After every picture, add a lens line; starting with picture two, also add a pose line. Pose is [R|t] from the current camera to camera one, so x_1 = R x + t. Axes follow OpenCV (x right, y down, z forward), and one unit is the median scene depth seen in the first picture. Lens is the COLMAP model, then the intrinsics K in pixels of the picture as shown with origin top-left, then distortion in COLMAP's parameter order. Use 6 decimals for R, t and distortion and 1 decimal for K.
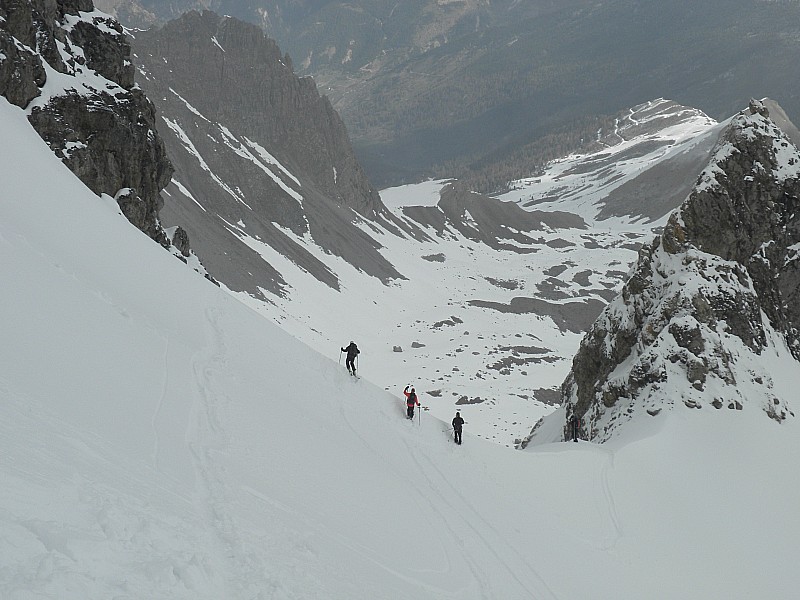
lens RADIAL K [[1412.7, 0, 418.4], [0, 1412.7, 300.9], [0, 0, 1]] dist [0.101792, -0.000185]
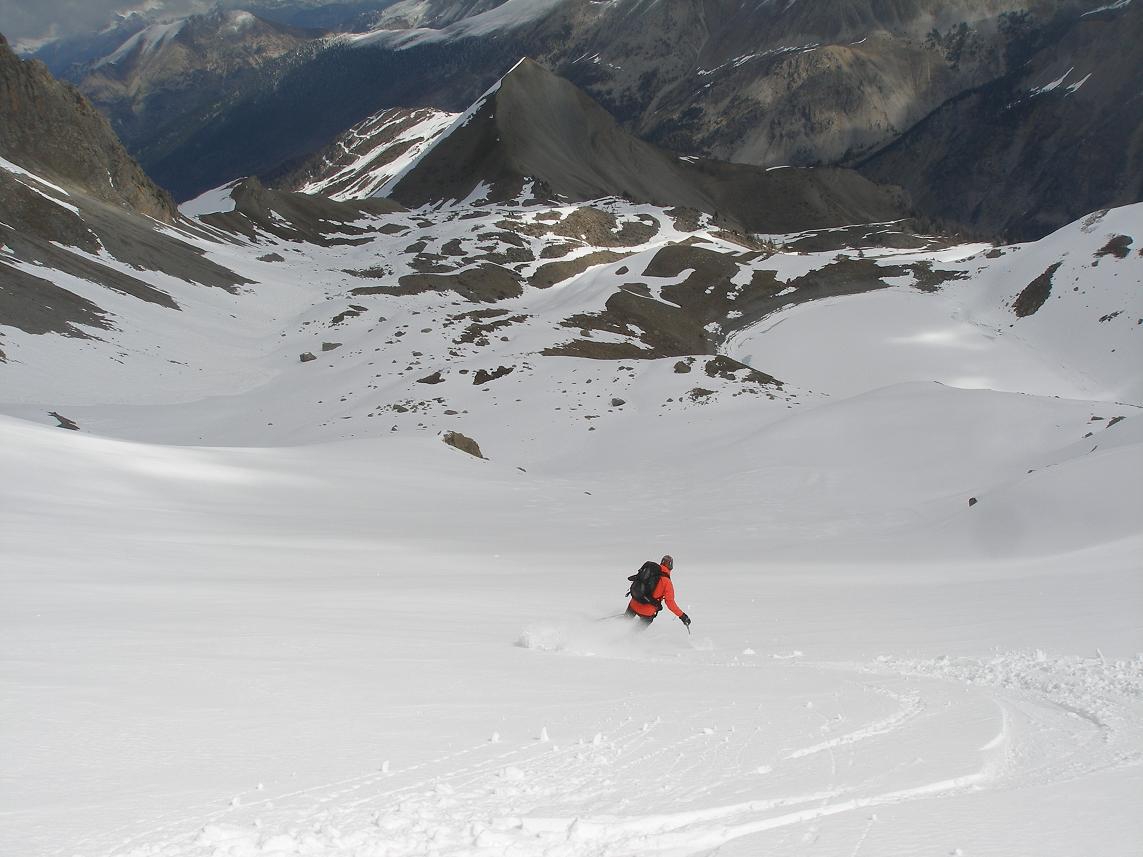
lens RADIAL K [[1281.2, 0, 572.1], [0, 1281.2, 463.0], [0, 0, 1]] dist [-0.168618, 0.060793]
pose [[0.903153, -0.272054, 0.332115, -0.095760], [0.250829, 0.962201, 0.106088, 0.041945], [-0.348423, -0.012510, 0.937254, 0.334788]]
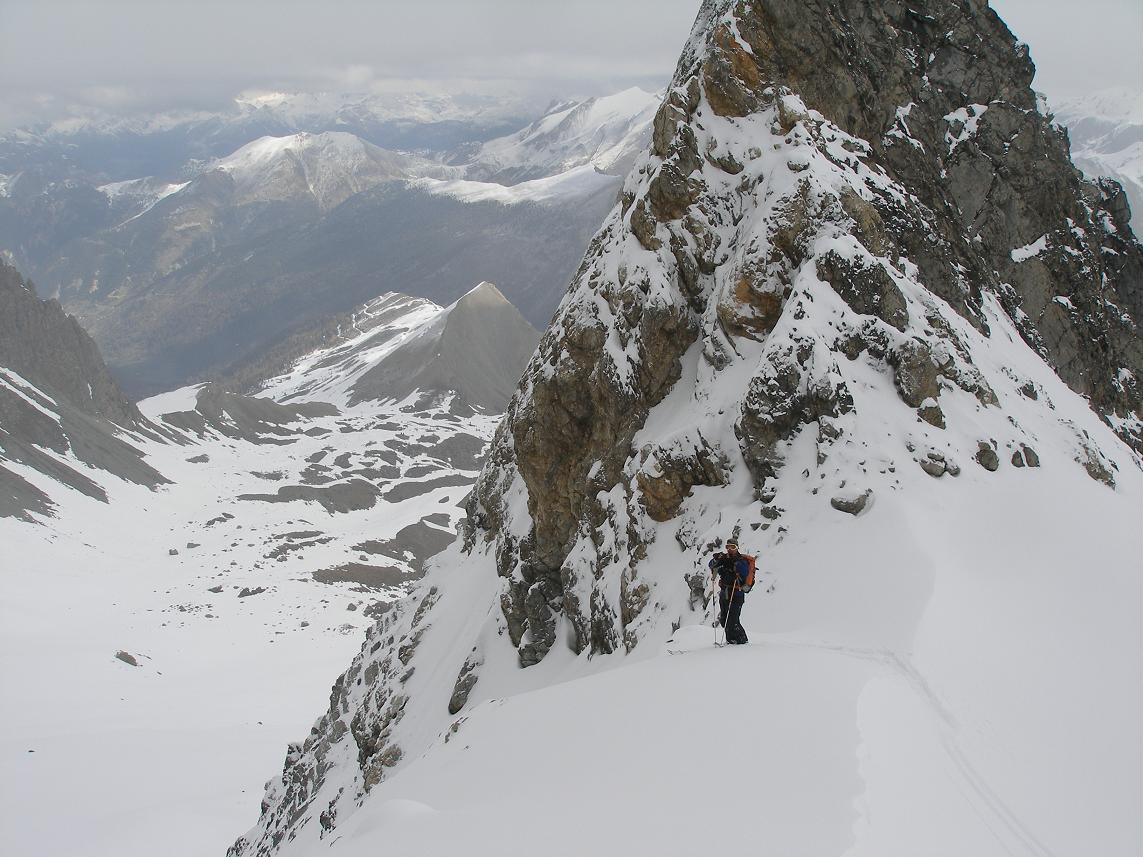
lens RADIAL K [[1281.2, 0, 572.1], [0, 1281.2, 463.0], [0, 0, 1]] dist [-0.168618, 0.060793]
pose [[0.948155, -0.127566, 0.291084, 0.001328], [0.131879, 0.991254, 0.004840, 0.003522], [-0.289155, 0.033799, 0.956685, 0.043882]]
